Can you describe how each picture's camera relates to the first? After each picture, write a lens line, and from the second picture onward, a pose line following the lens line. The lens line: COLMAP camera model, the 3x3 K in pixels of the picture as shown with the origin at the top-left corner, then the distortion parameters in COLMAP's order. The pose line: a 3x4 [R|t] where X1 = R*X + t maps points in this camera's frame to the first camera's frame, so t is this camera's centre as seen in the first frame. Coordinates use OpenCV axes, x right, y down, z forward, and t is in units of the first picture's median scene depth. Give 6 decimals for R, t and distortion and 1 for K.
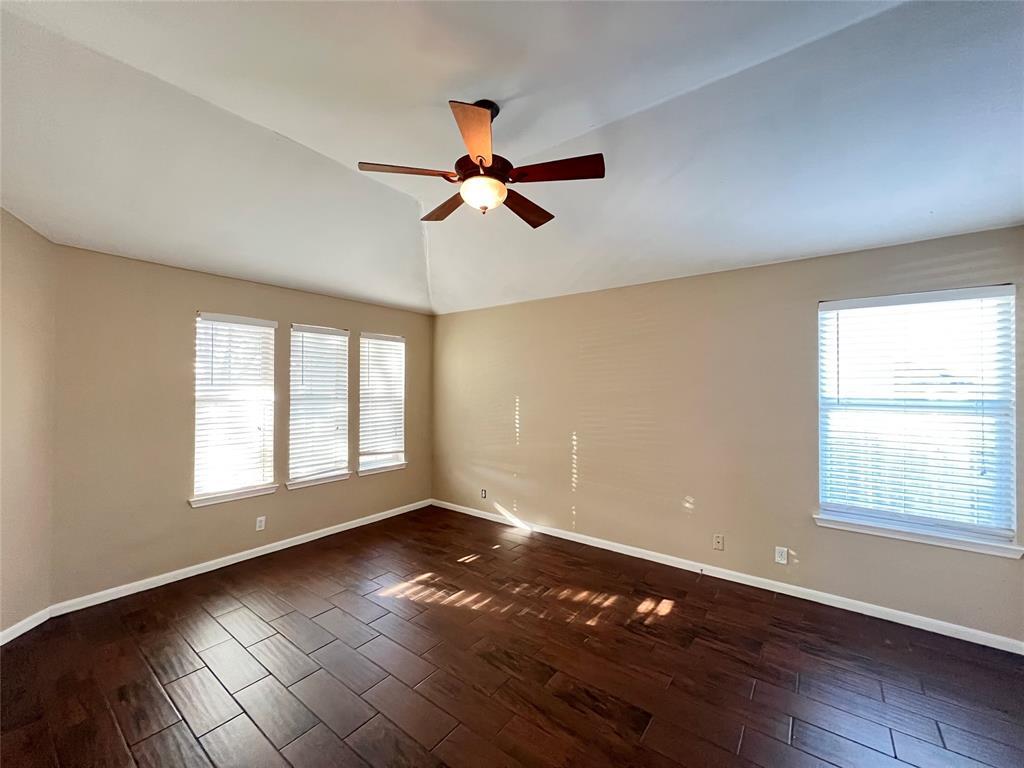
lens RADIAL K [[409.4, 0, 511.6], [0, 409.4, 383.3], [0, 0, 1]] dist [0.012572, 0.000035]
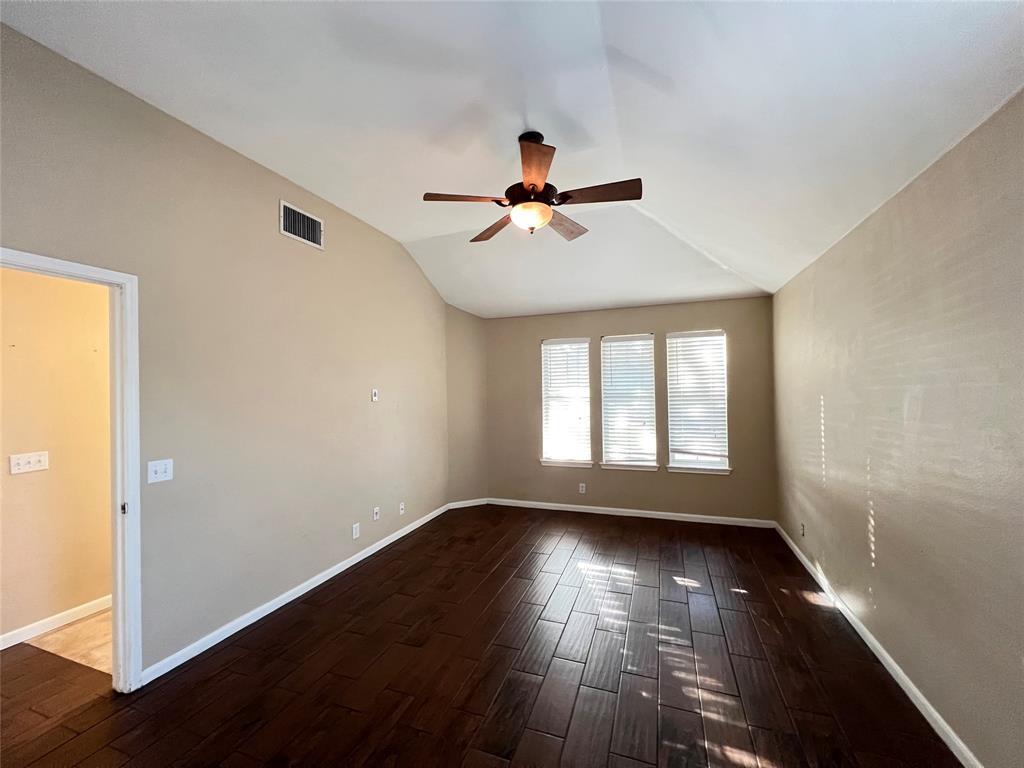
lens RADIAL K [[408.1, 0, 516.9], [0, 408.1, 383.7], [0, 0, 1]] dist [-0.001648, 0.000422]
pose [[0.315657, -0.016081, -0.948737, 0.506865], [0.031467, 0.999484, -0.006472, -0.001881], [0.948351, -0.027811, 0.316000, 0.320753]]
